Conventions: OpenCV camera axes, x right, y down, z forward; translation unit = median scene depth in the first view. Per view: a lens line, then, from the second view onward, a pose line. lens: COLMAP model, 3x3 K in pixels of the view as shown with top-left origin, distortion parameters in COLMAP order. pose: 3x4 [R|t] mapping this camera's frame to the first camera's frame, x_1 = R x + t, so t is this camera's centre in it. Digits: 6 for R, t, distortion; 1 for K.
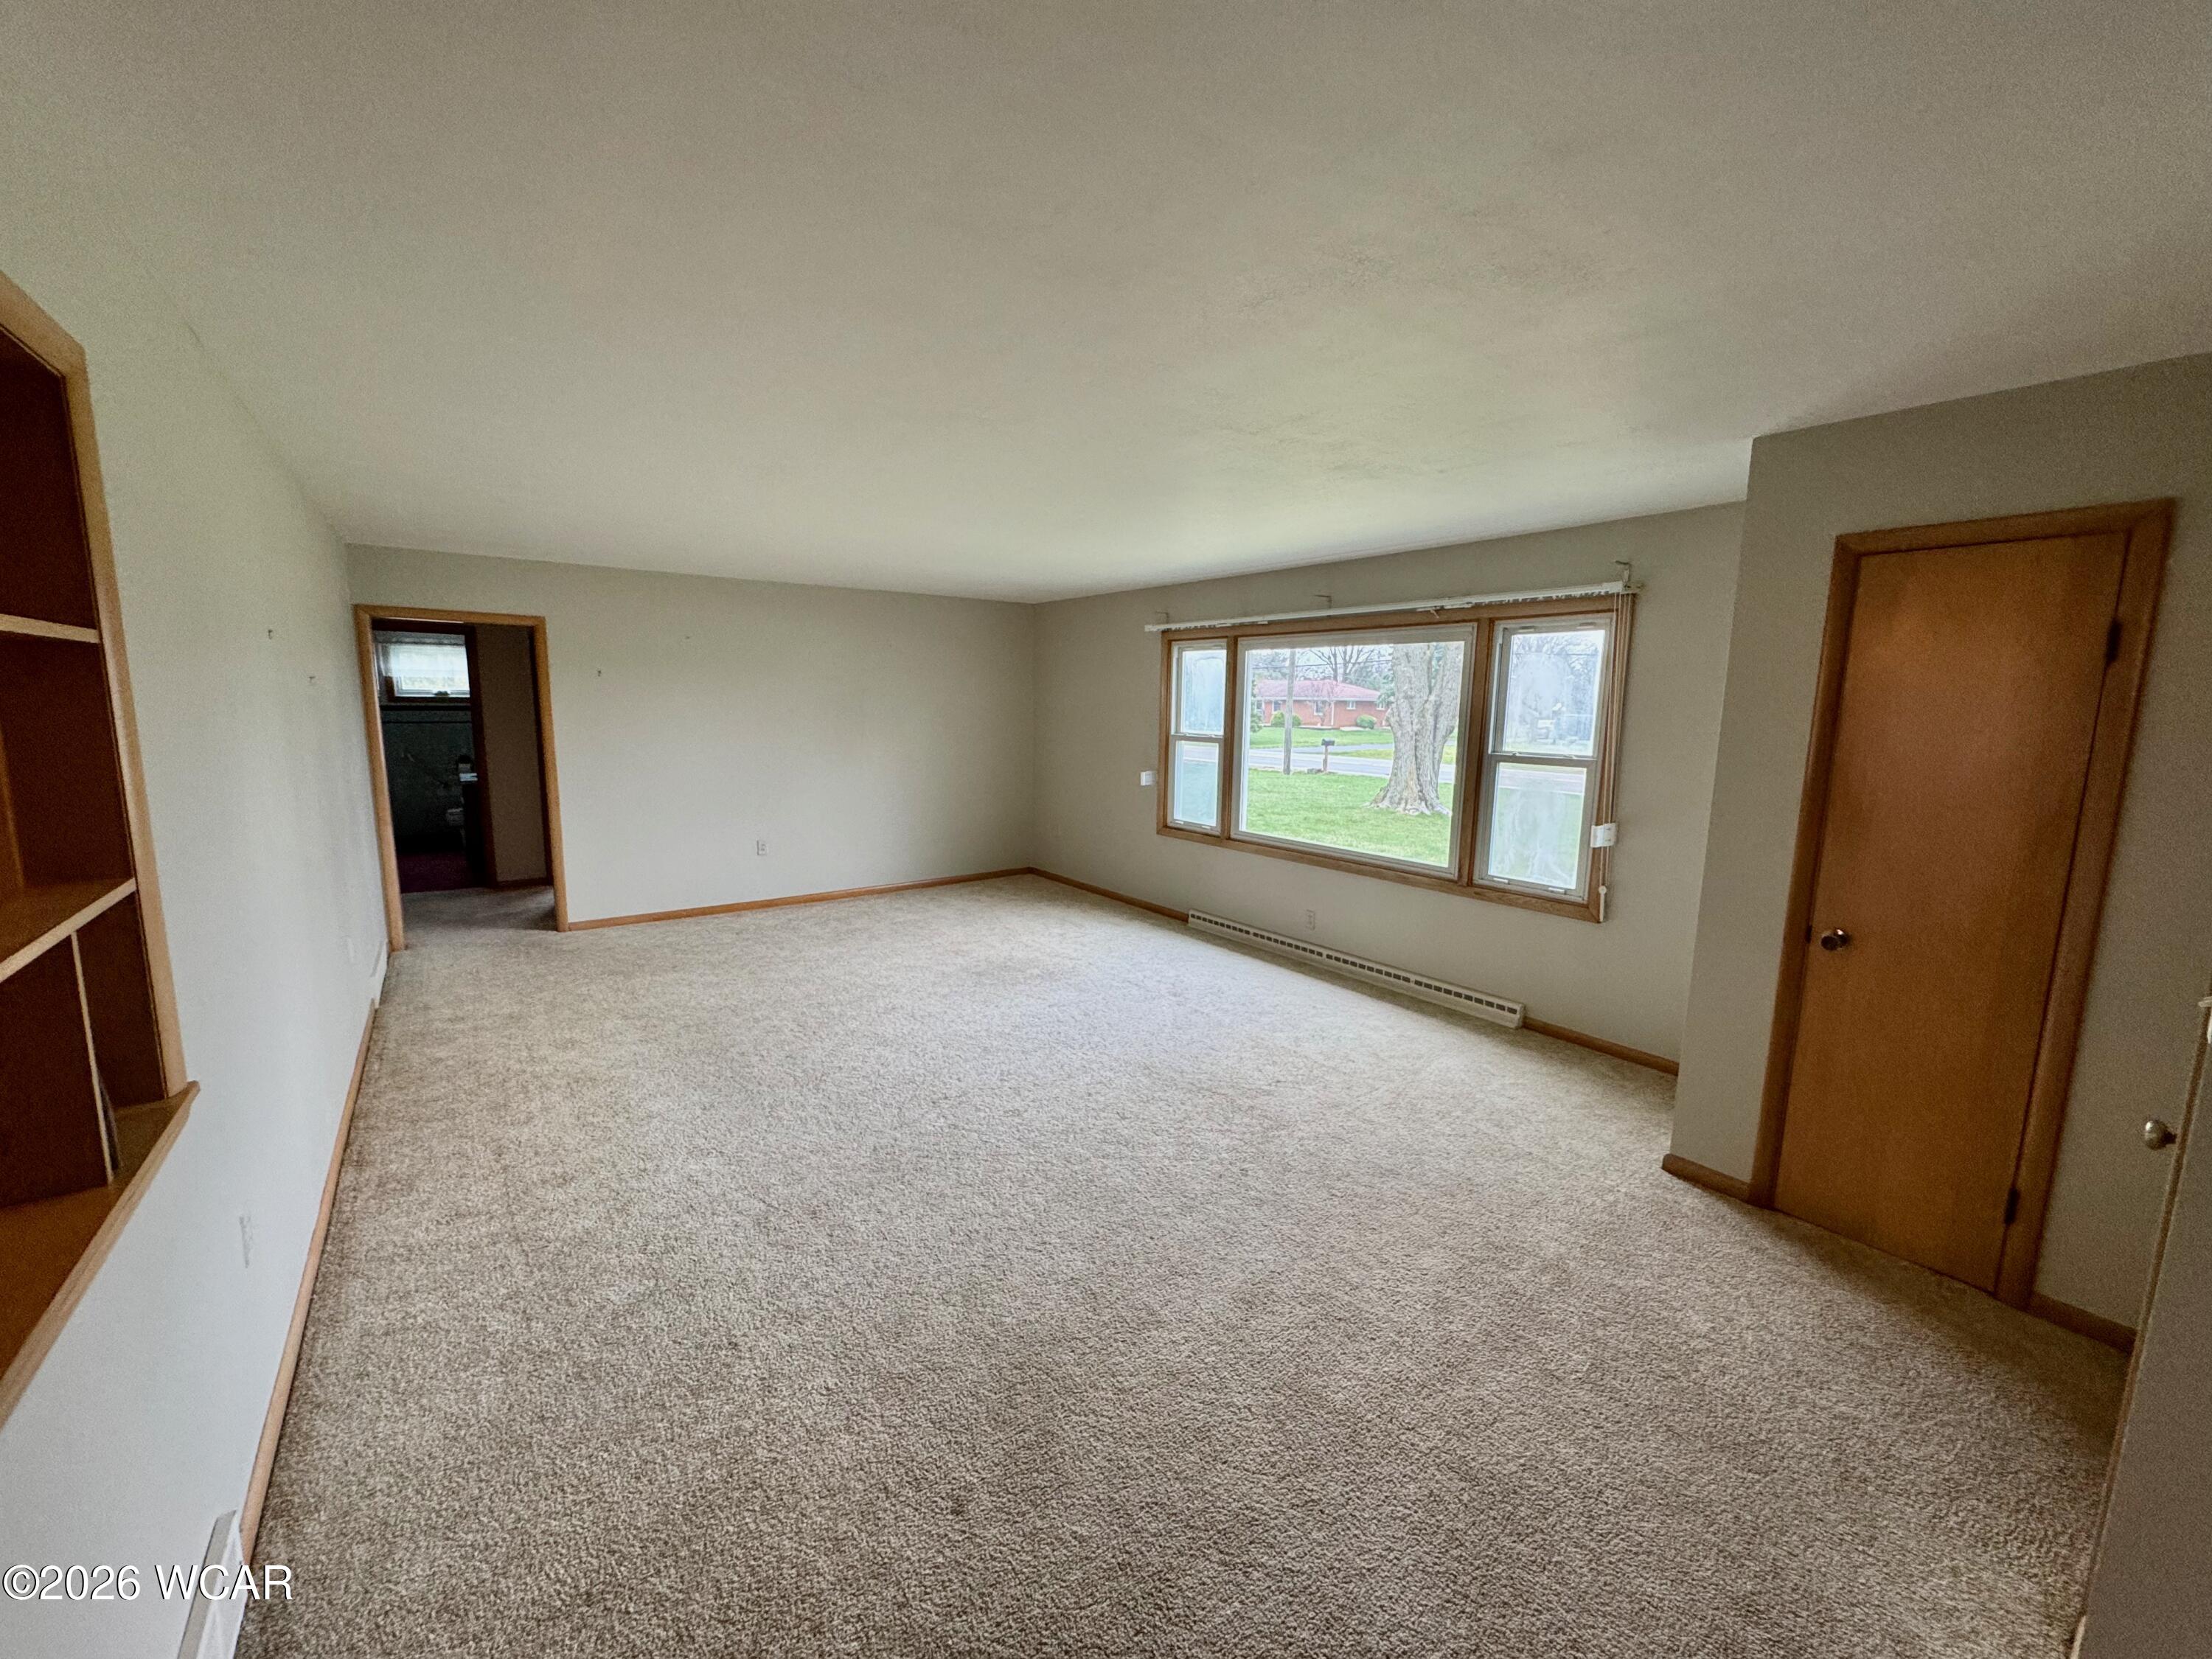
lens RADIAL K [[881.5, 0, 1104.2], [0, 881.5, 825.1], [0, 0, 1]] dist [-0.004075, 0.000387]
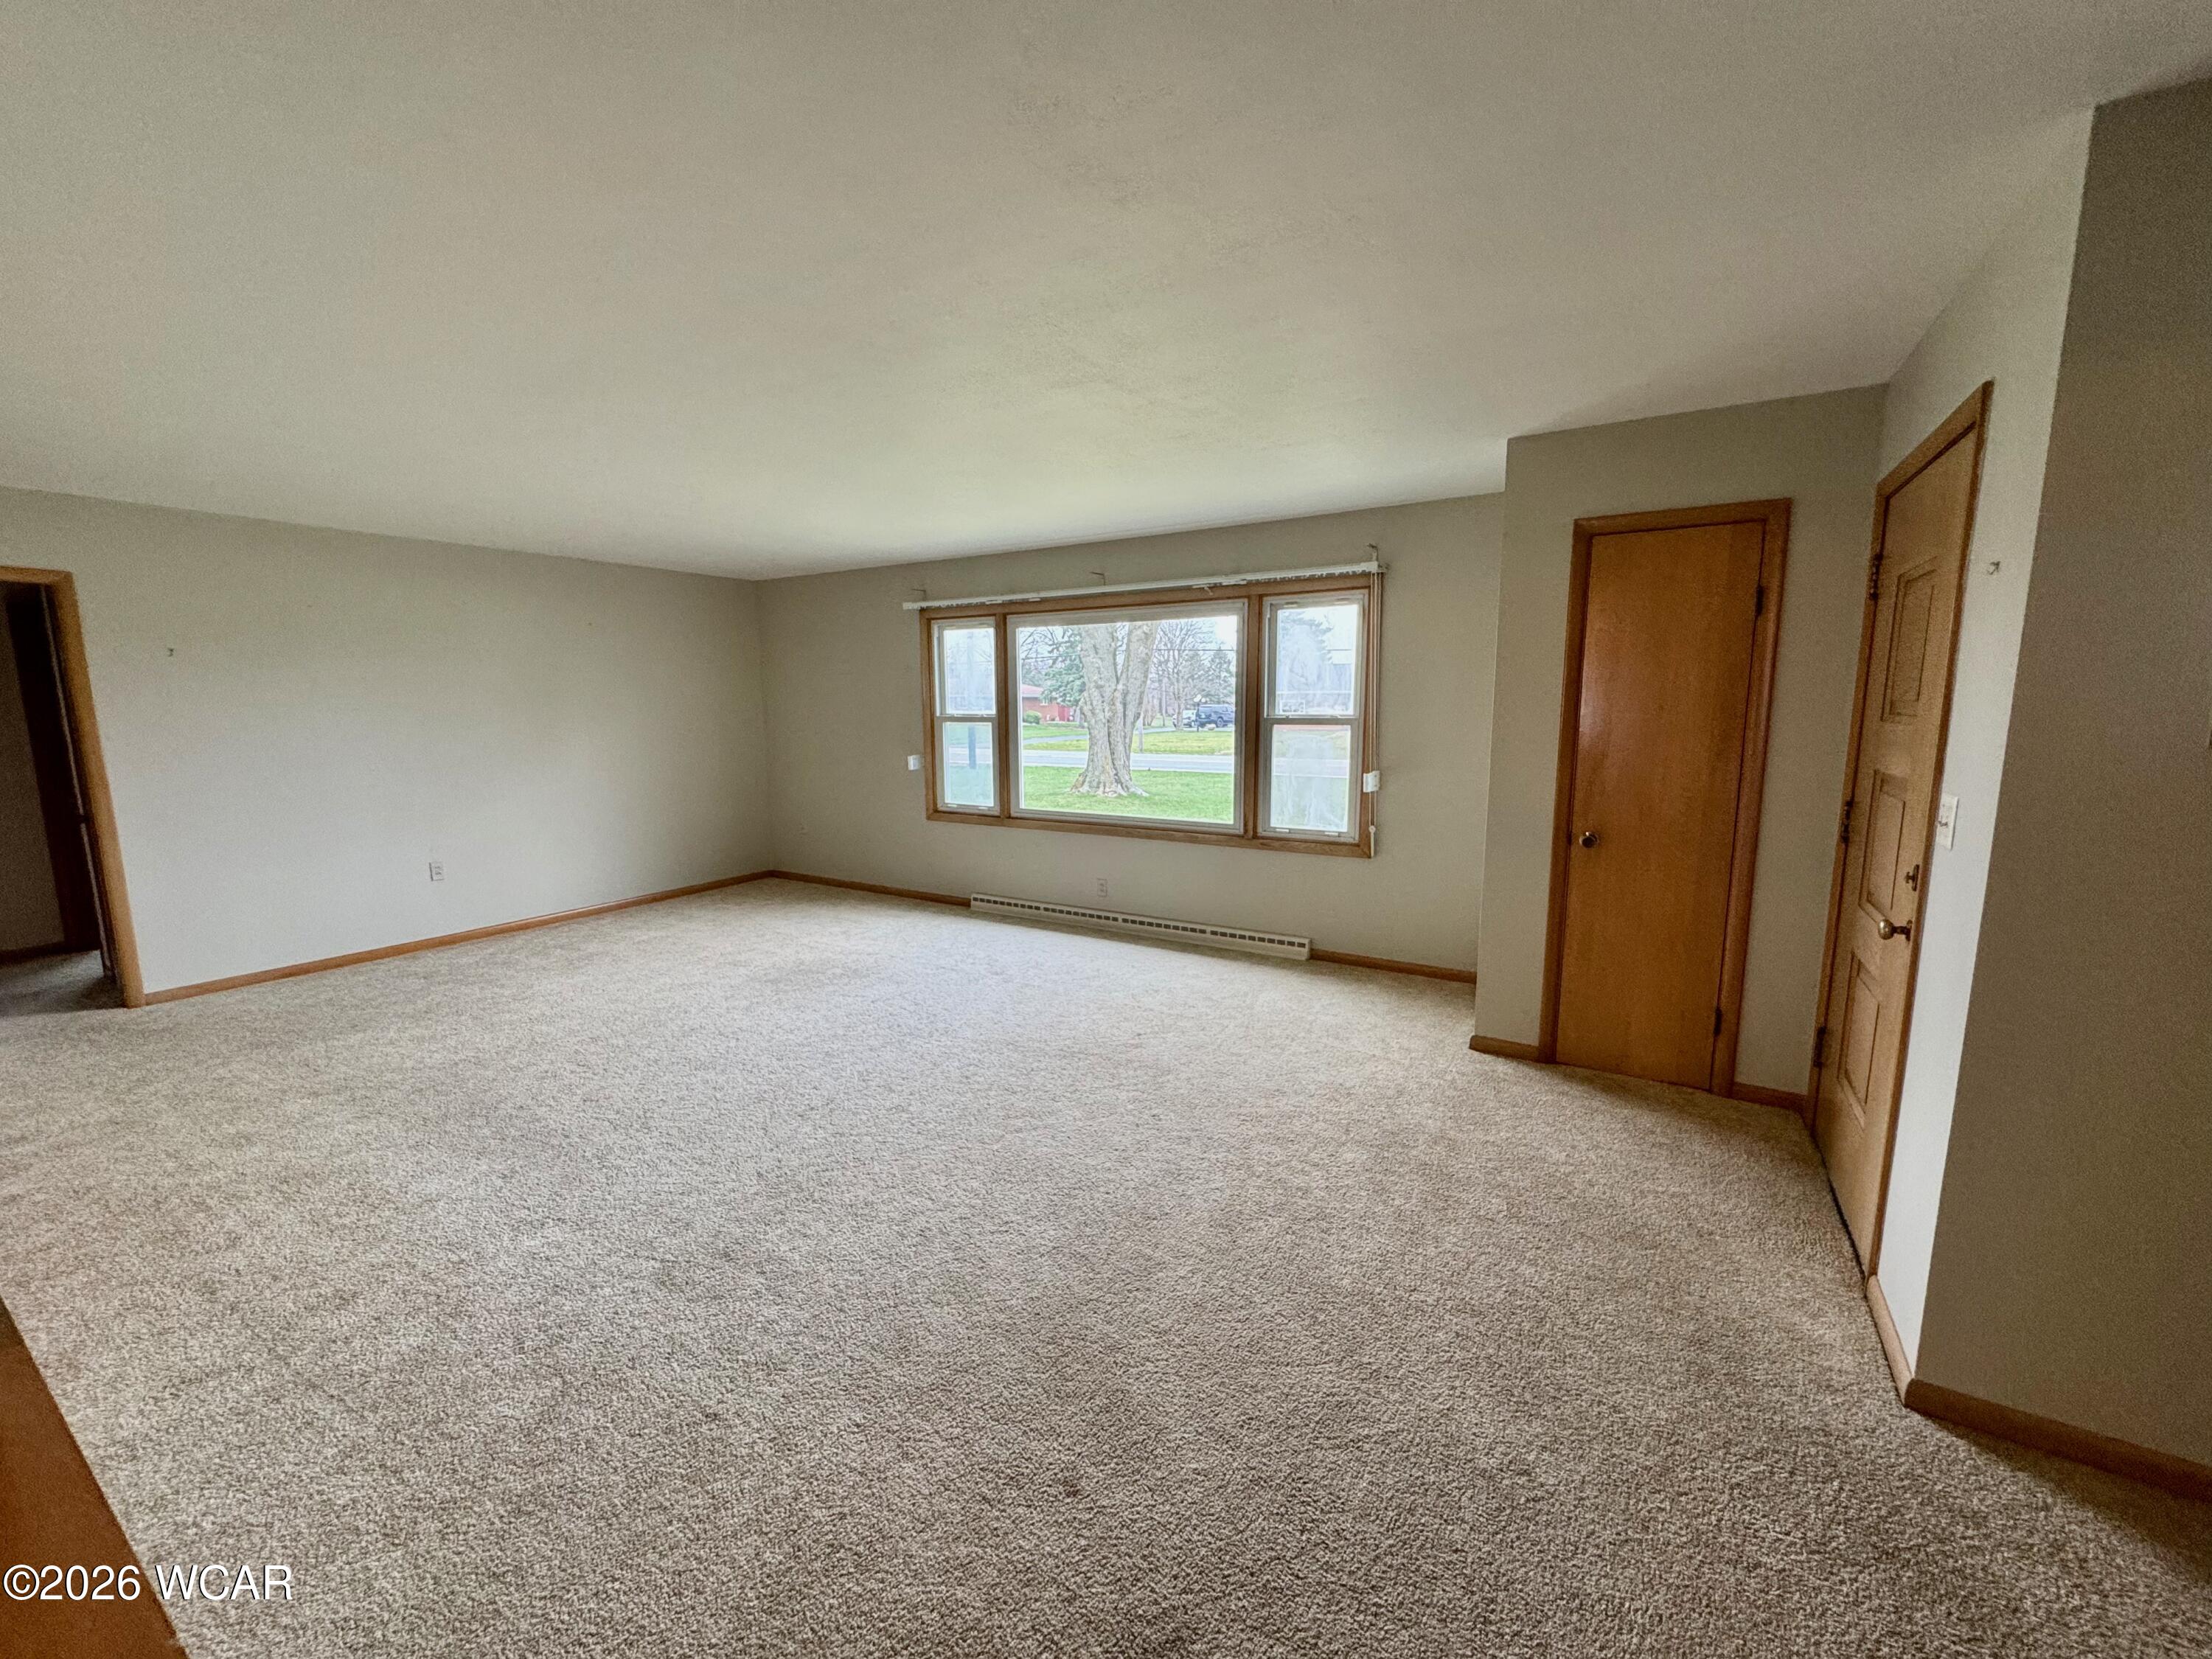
lens RADIAL K [[881.5, 0, 1106.1], [0, 881.5, 827.0], [0, 0, 1]] dist [-0.004075, 0.000387]
pose [[0.929418, -0.073116, 0.361712, -0.236837], [0.072009, 0.997267, 0.016560, 0.035010], [-0.361934, 0.010655, 0.932143, 0.060885]]
